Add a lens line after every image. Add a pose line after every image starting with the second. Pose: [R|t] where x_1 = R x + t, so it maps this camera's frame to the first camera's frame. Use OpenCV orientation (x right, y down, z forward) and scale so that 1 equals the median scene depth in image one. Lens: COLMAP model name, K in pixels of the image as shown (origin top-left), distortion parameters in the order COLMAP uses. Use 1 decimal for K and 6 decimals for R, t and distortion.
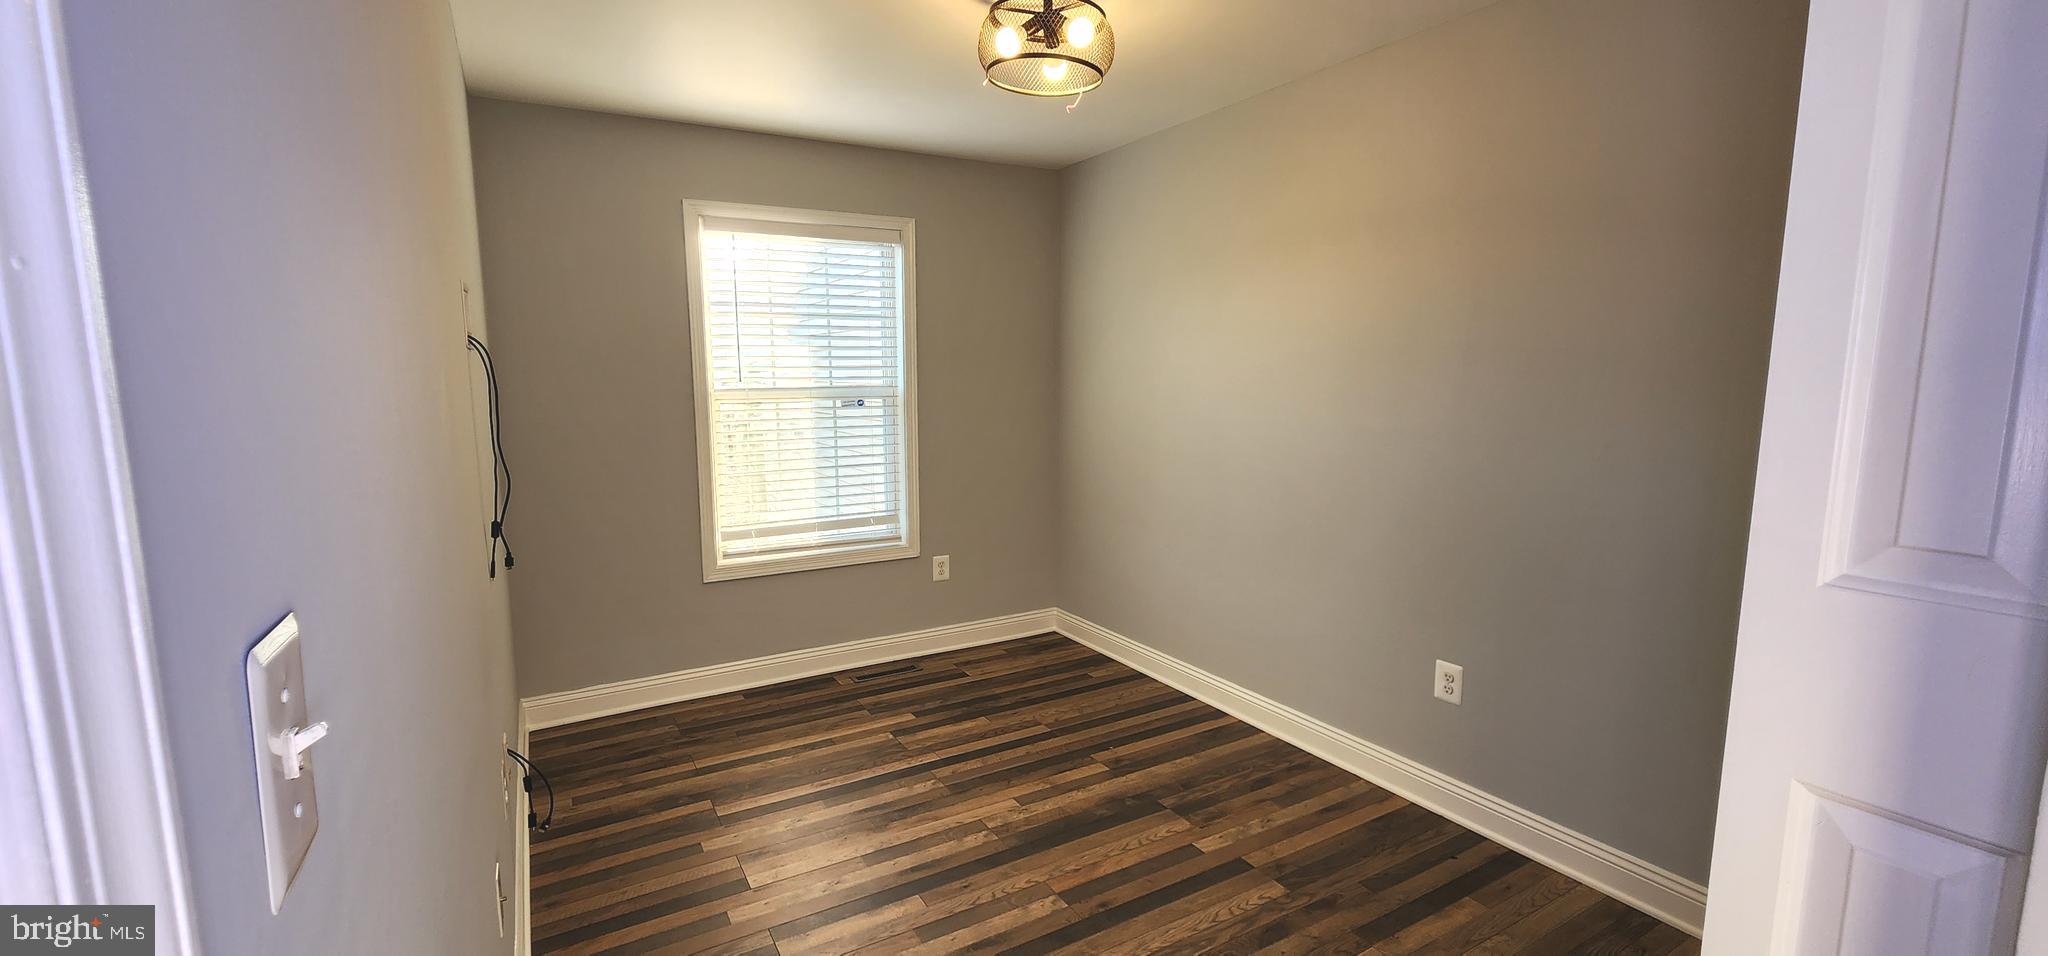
lens RADIAL K [[834.1, 0, 1012.9], [0, 834.1, 479.9], [0, 0, 1]] dist [-0.001535, 0.000143]
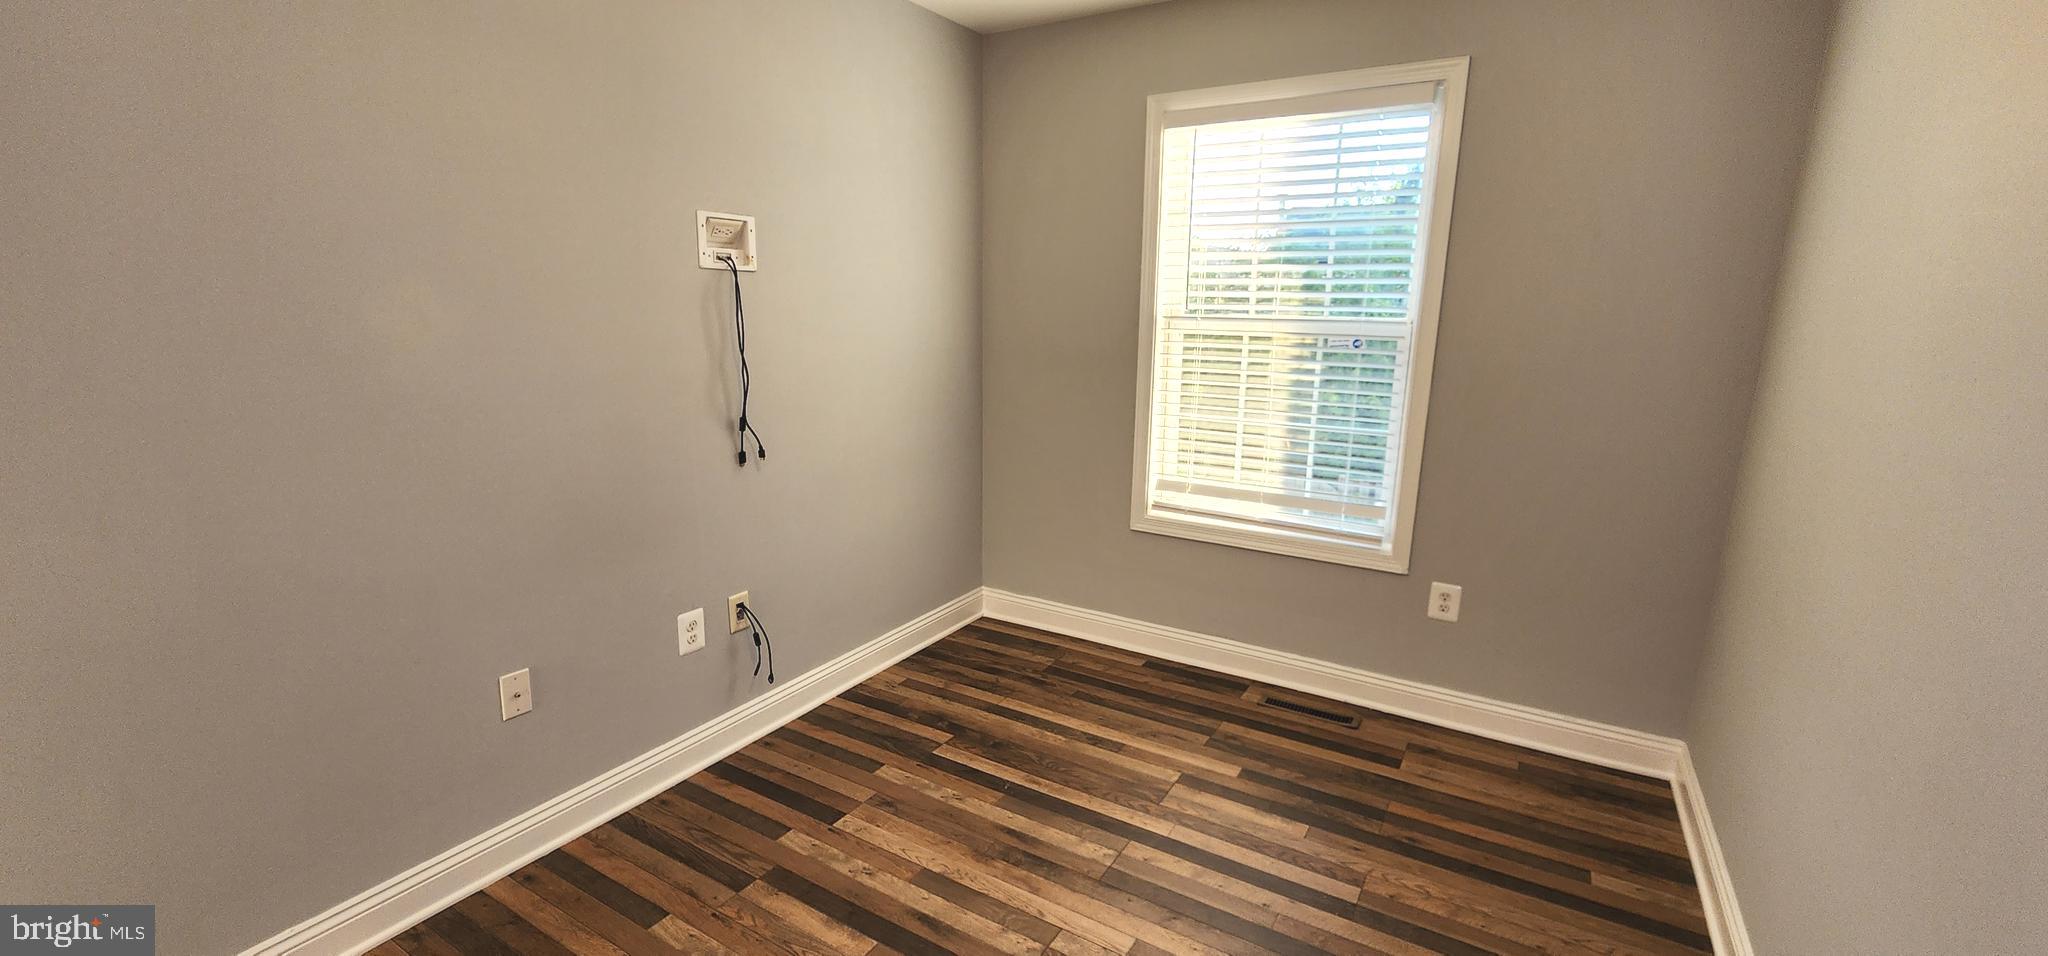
lens RADIAL K [[834.1, 0, 1025.2], [0, 834.1, 482.4], [0, 0, 1]] dist [-0.001535, 0.000143]
pose [[0.481155, 0.197714, -0.854048, 0.357596], [-0.129249, 0.979587, 0.153960, -0.055341], [0.867055, 0.036306, 0.496888, 0.448542]]
